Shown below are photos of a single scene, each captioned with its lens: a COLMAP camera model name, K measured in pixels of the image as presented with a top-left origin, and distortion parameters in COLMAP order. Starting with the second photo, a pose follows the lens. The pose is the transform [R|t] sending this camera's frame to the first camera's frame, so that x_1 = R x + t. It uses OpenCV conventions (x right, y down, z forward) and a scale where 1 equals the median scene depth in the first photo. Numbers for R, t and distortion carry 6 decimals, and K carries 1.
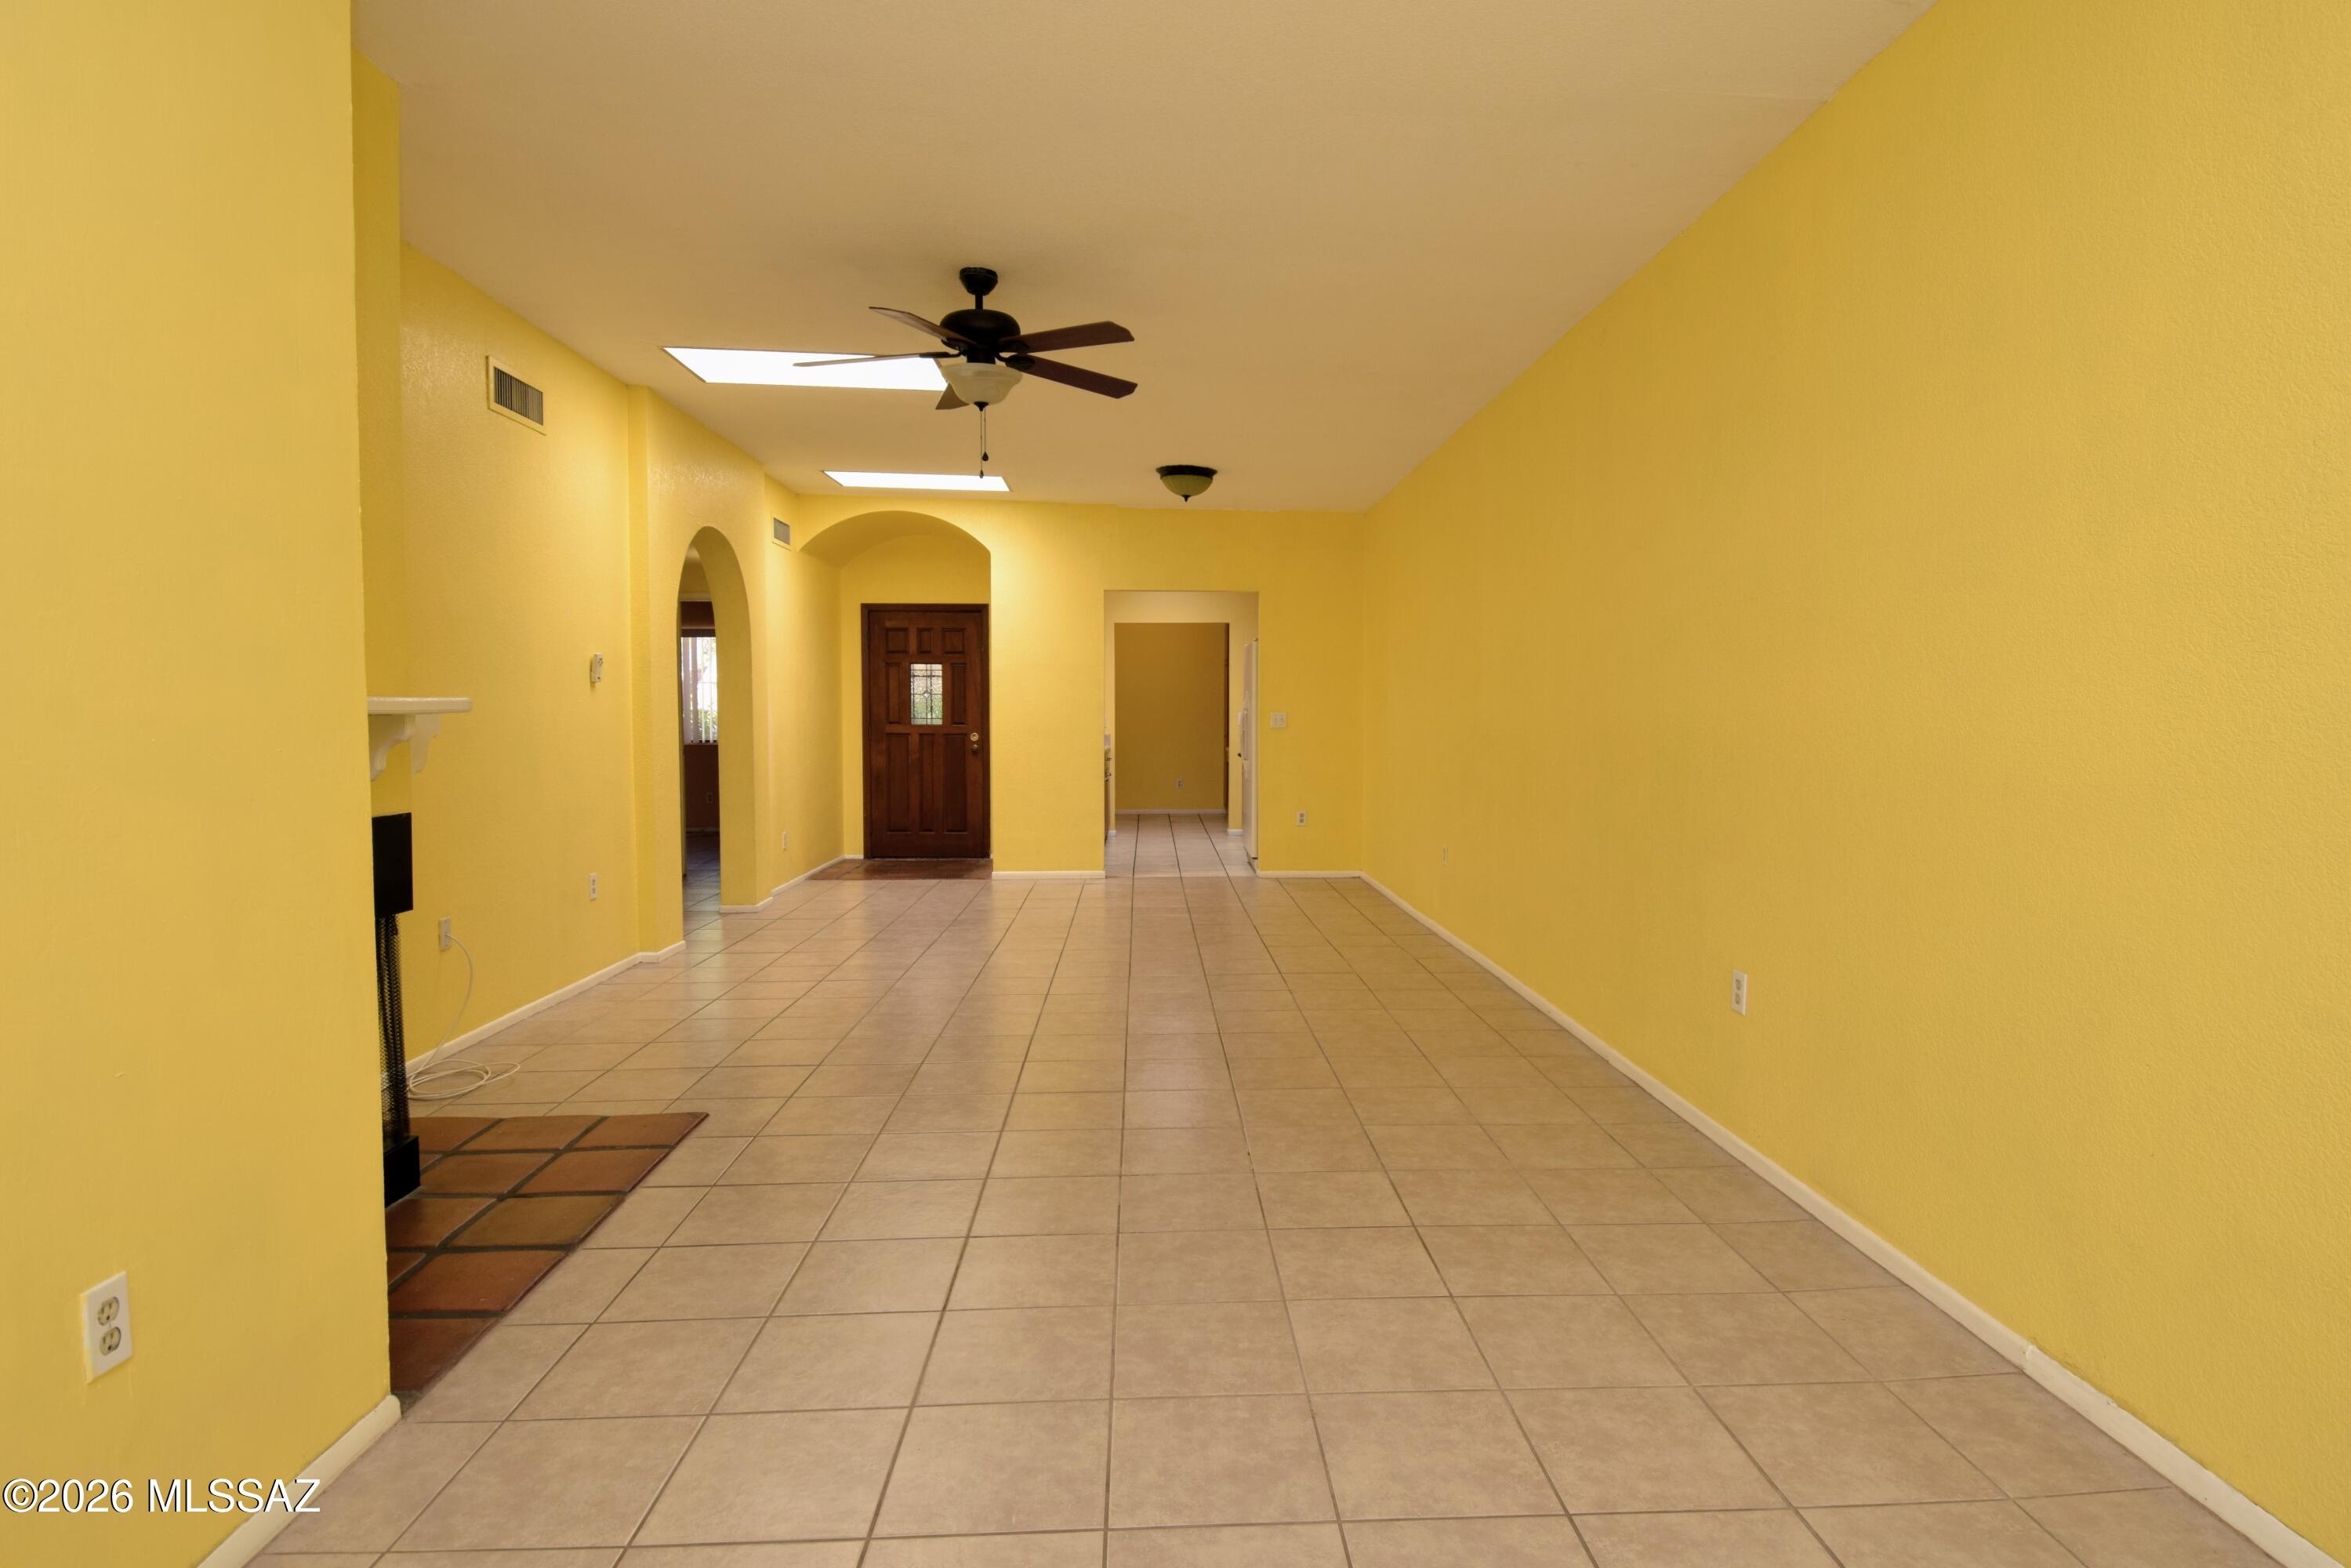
lens RADIAL K [[1210.2, 0, 1240.1], [0, 1210.2, 779.0], [0, 0, 1]] dist [0.020755, -0.027988]
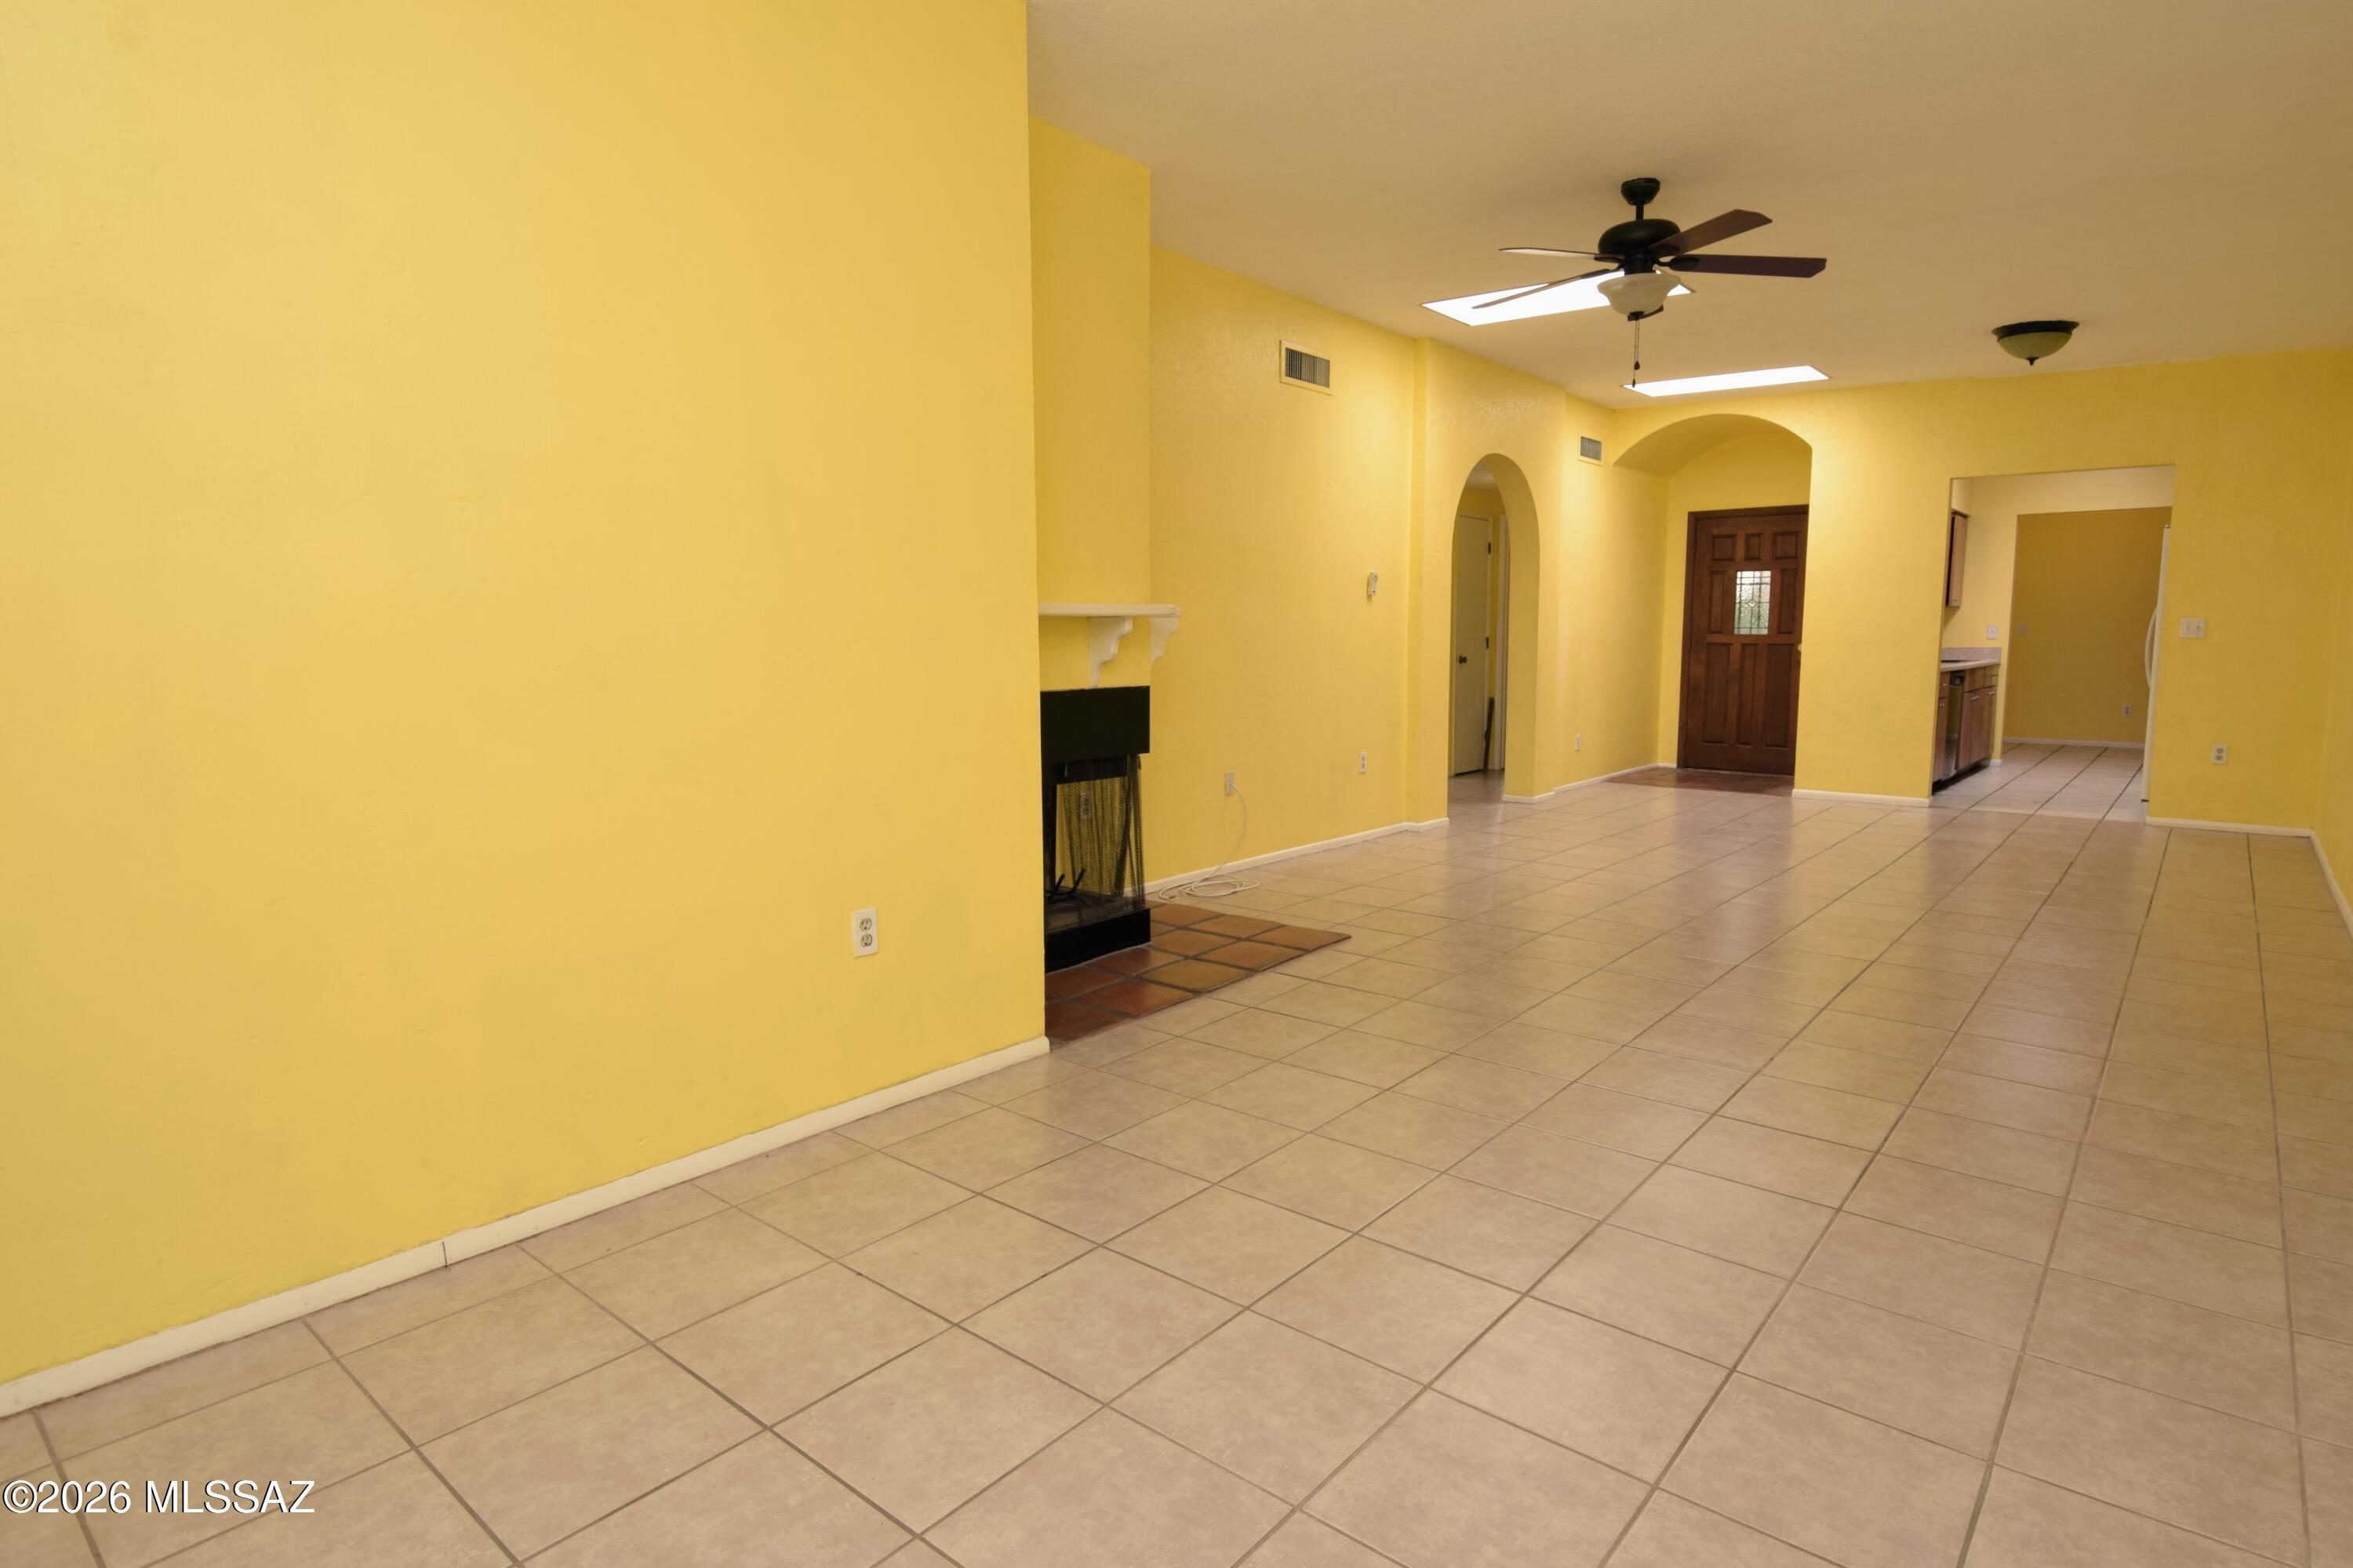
lens RADIAL K [[1248.6, 0, 1259.3], [0, 1248.6, 786.7], [0, 0, 1]] dist [0.000437, -0.022427]
pose [[0.747139, 0.078103, -0.660063, 0.147310], [-0.030577, 0.996060, 0.083249, 0.006901], [0.663964, -0.042015, 0.746583, -0.011259]]
